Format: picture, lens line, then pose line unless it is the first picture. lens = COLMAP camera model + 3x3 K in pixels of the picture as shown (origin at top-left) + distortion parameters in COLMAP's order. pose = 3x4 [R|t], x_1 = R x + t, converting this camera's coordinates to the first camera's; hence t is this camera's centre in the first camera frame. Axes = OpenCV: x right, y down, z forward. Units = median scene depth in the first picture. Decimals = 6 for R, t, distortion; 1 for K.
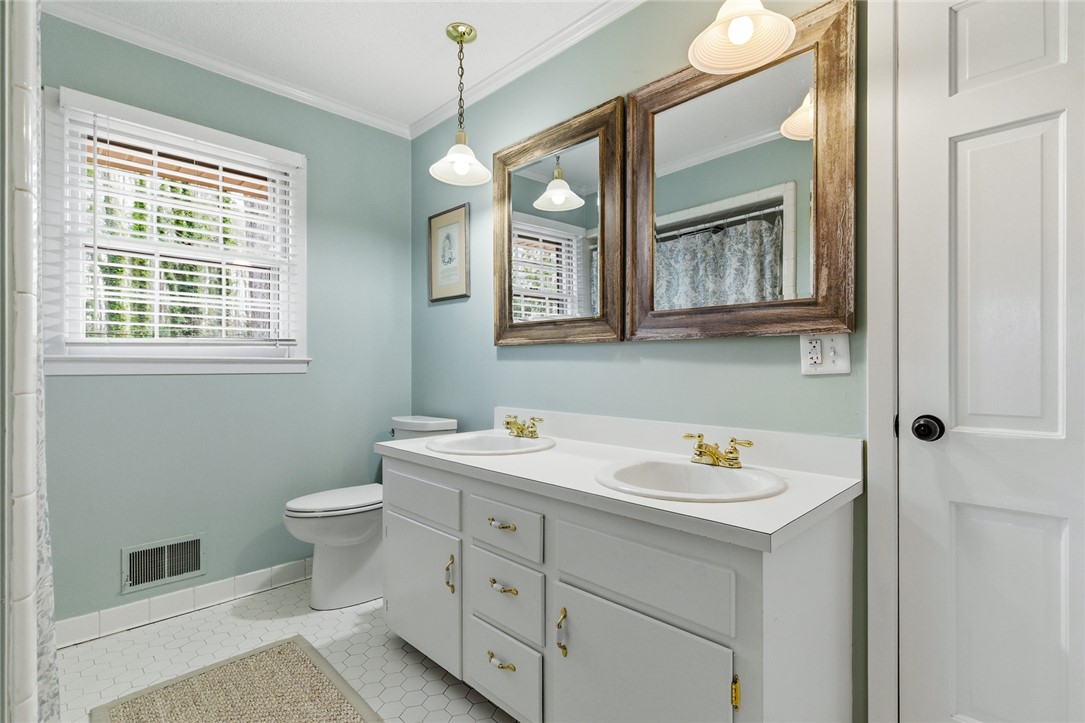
lens RADIAL K [[513.3, 0, 530.6], [0, 513.3, 364.4], [0, 0, 1]] dist [-0.002414, -0.001148]
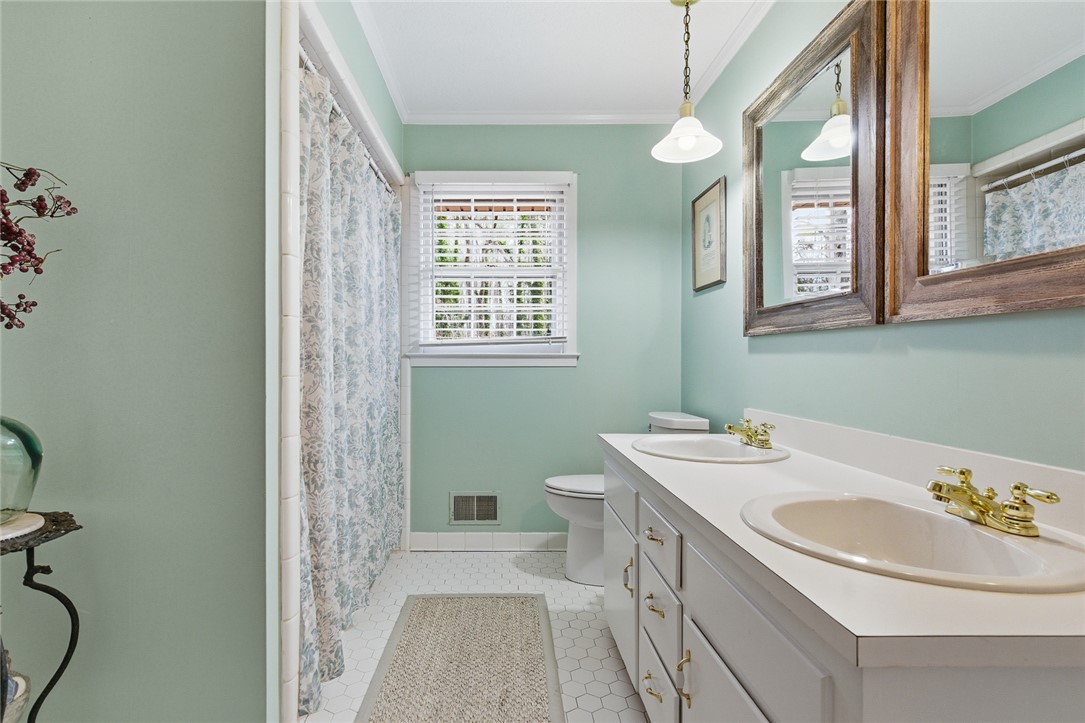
lens RADIAL K [[513.3, 0, 530.6], [0, 513.3, 364.4], [0, 0, 1]] dist [-0.002414, -0.001148]
pose [[0.709465, 0.003829, -0.704730, 0.325103], [0.001833, 0.999972, 0.007278, 0.003644], [0.704738, -0.006455, 0.709438, 0.161361]]
